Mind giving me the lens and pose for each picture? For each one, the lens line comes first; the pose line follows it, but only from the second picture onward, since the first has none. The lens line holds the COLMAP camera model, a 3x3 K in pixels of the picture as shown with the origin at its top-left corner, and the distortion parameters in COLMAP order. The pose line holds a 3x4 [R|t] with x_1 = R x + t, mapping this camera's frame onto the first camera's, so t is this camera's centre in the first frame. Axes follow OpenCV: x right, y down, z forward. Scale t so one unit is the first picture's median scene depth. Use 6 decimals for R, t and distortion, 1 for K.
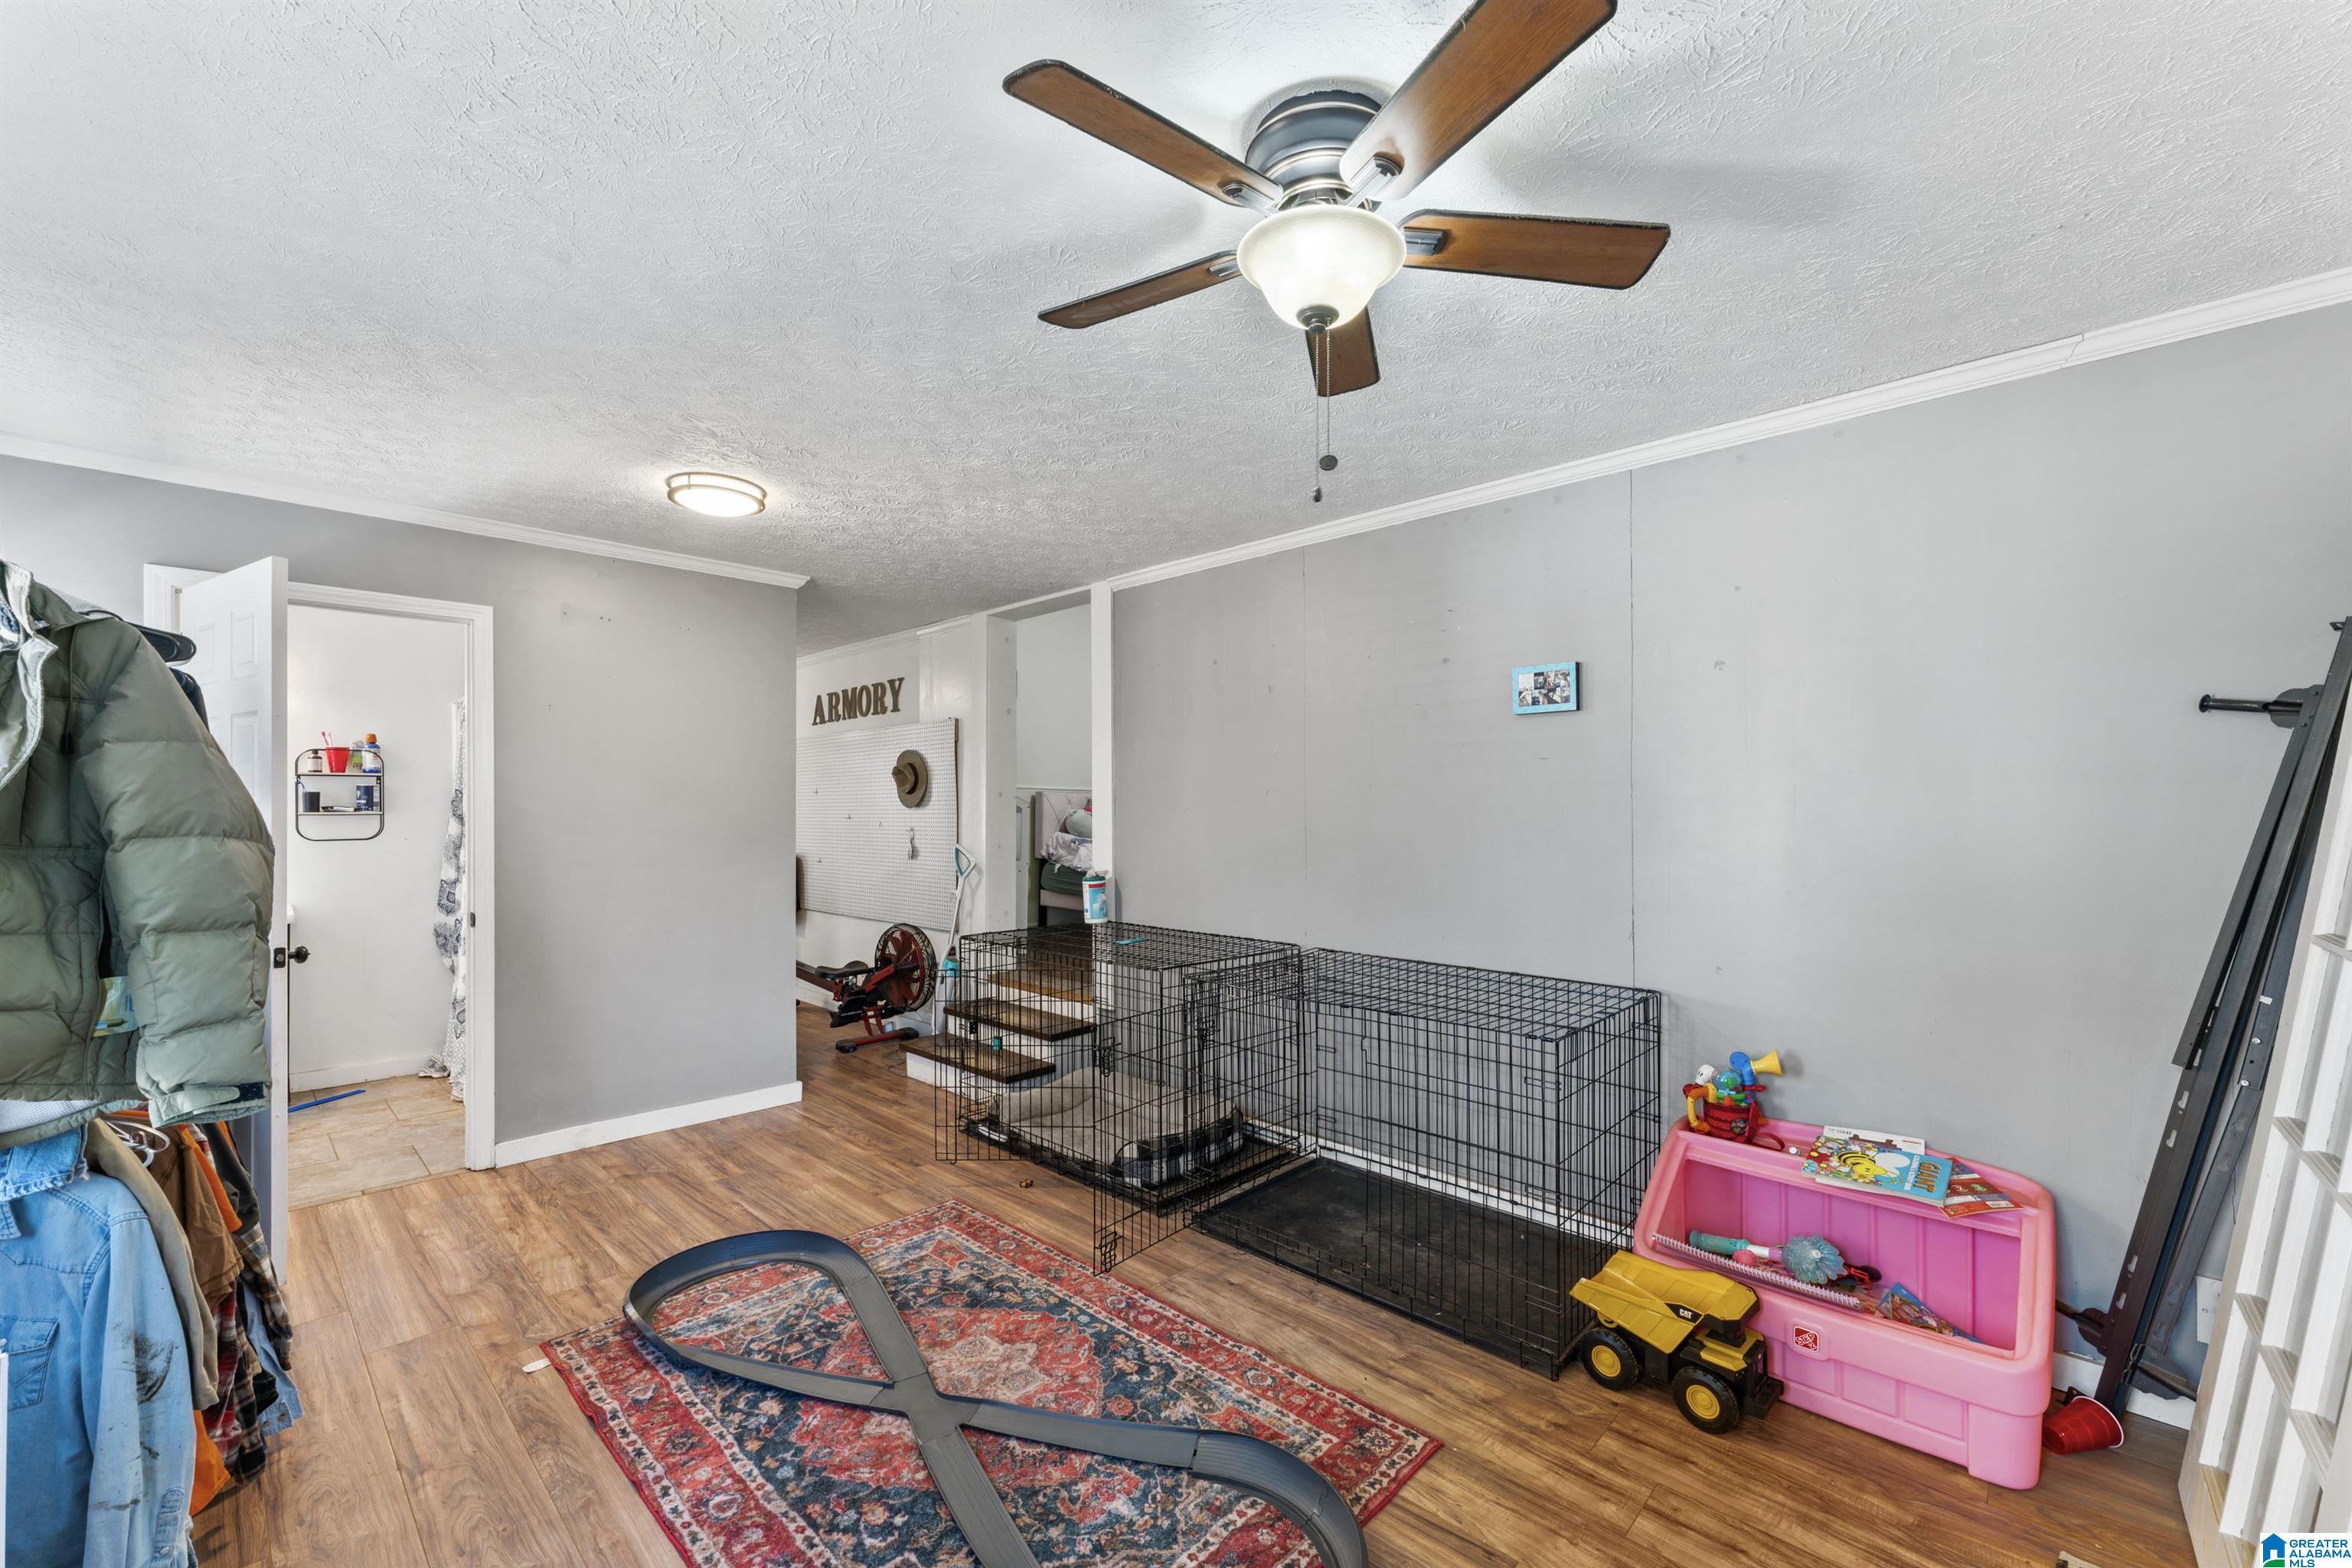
lens RADIAL K [[940.4, 0, 1175.7], [0, 940.4, 804.6], [0, 0, 1]] dist [-0.002738, -0.000574]
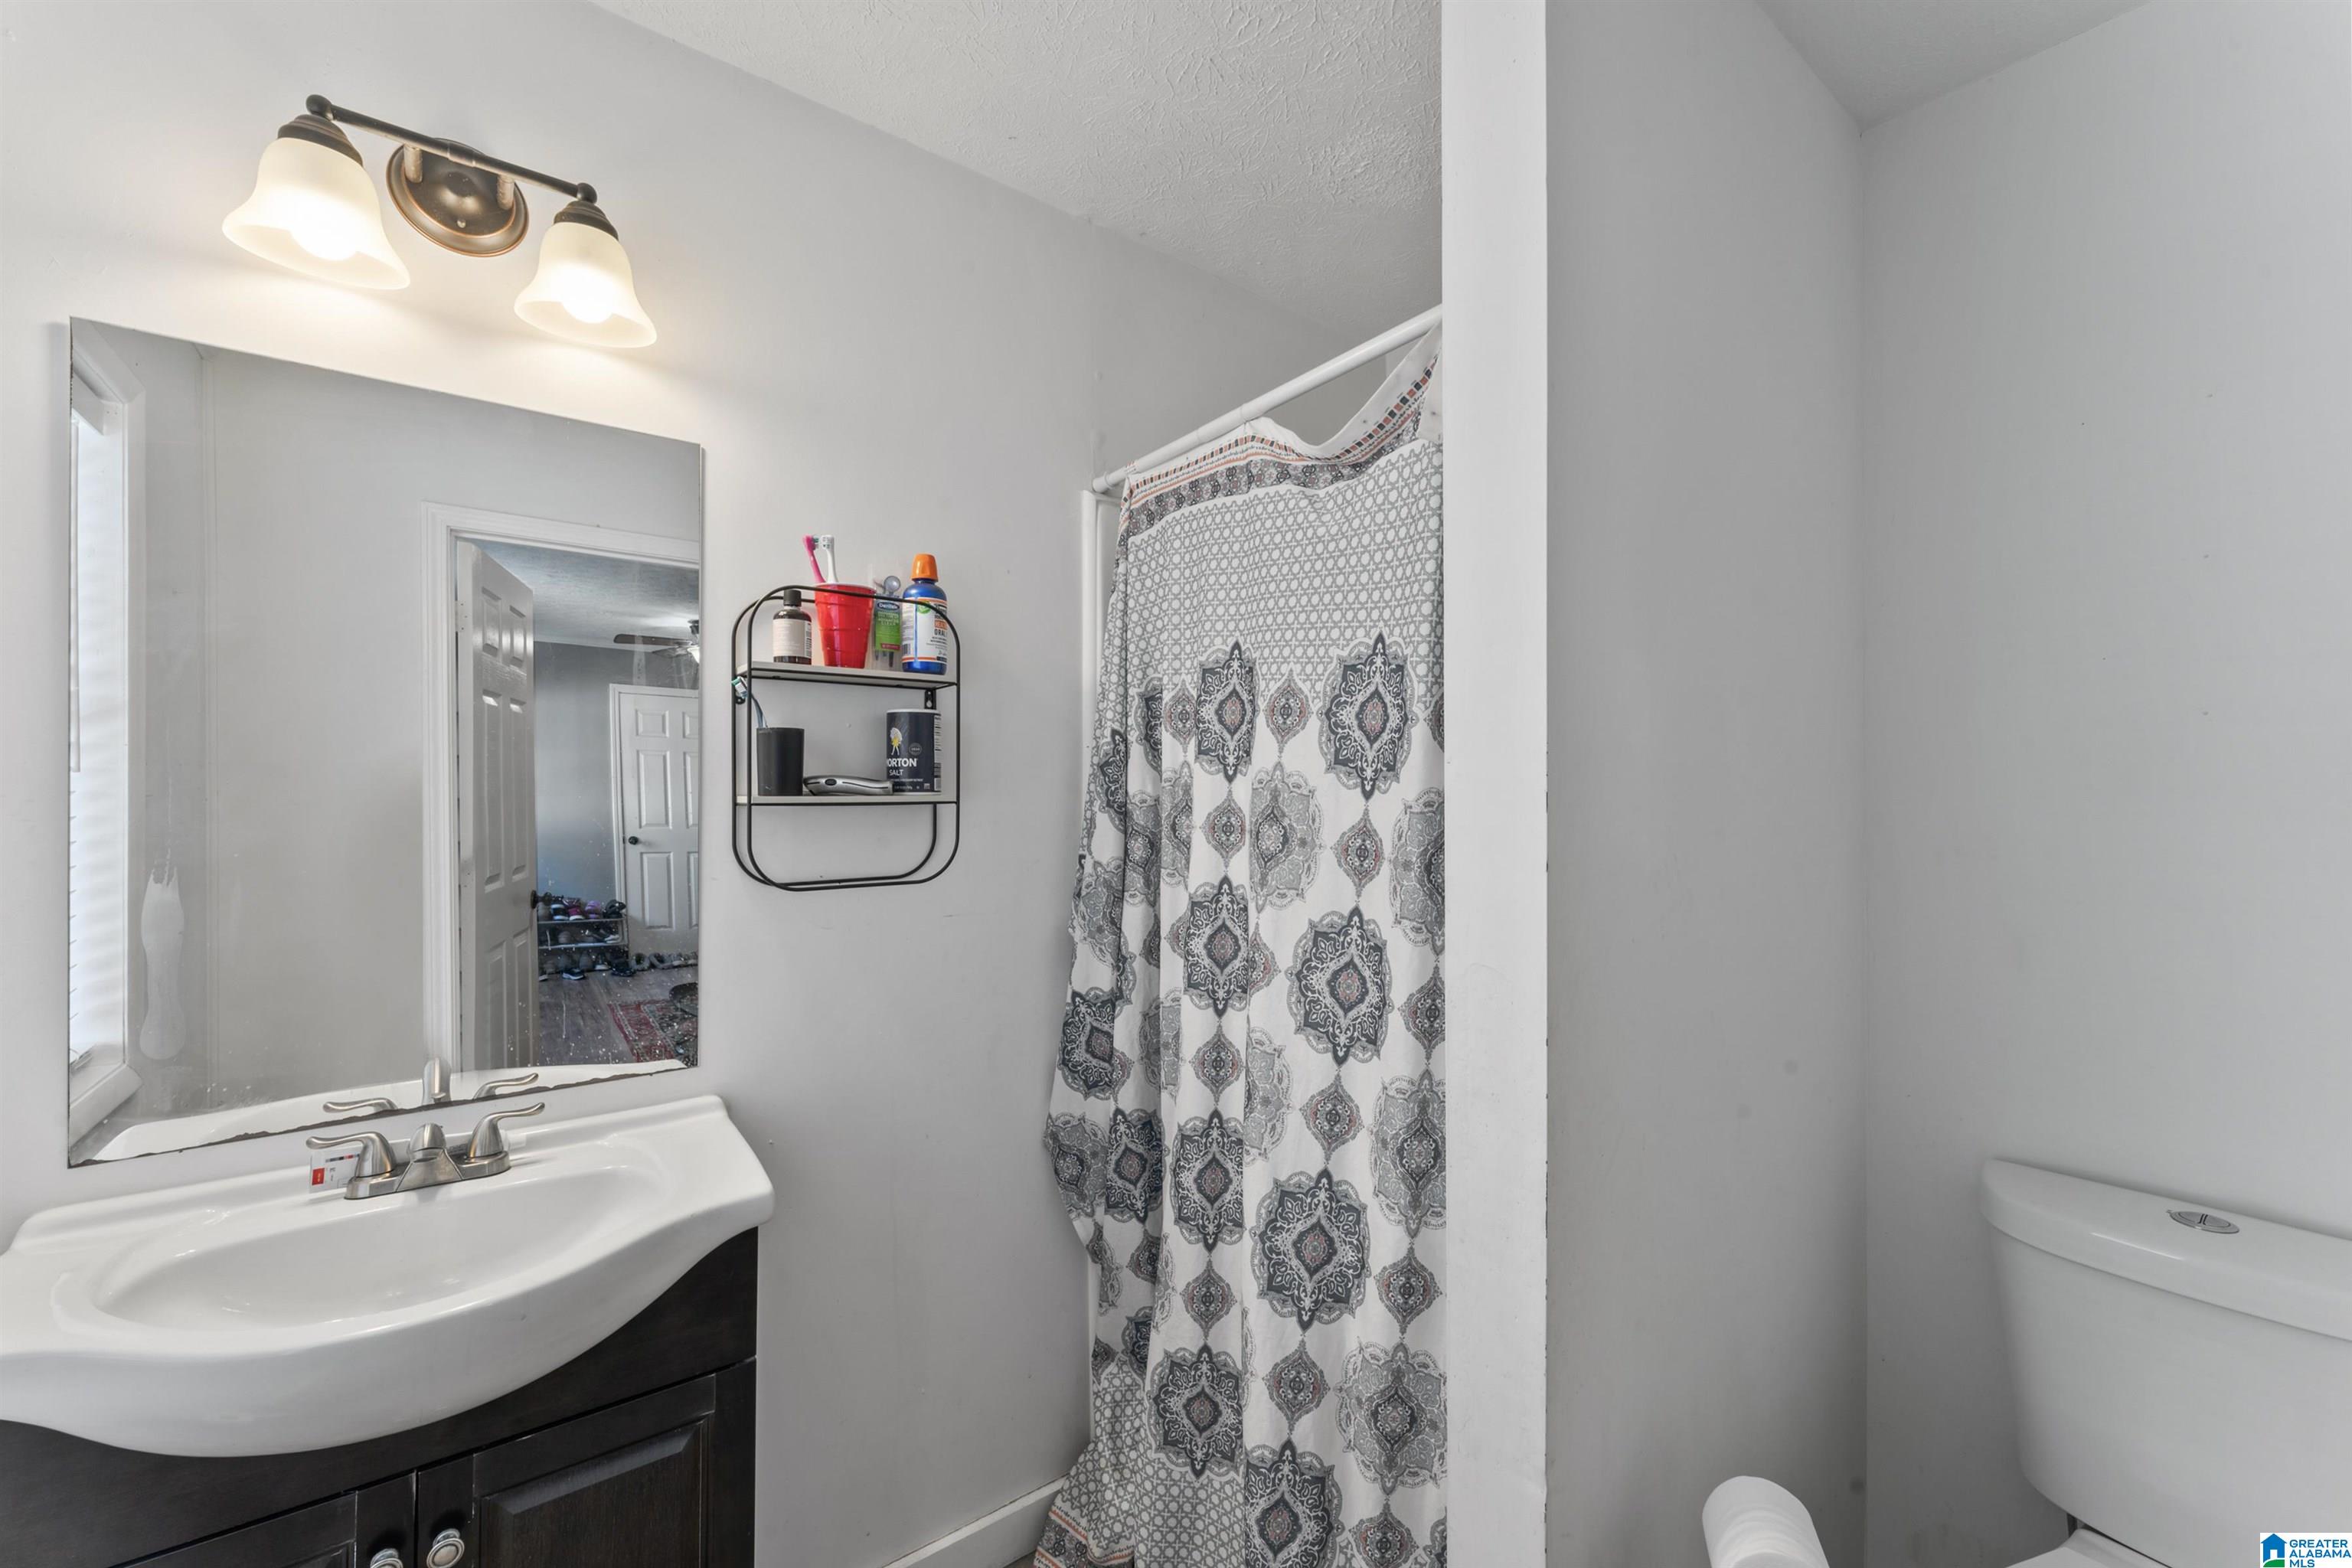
lens RADIAL K [[940.4, 0, 1175.1], [0, 940.4, 779.5], [0, 0, 1]] dist [-0.002738, -0.000574]
pose [[0.983107, 0.000049, -0.183030, -0.717615], [-0.000520, 0.999997, -0.002526, 0.003076], [0.183029, 0.002578, 0.983104, 0.701992]]
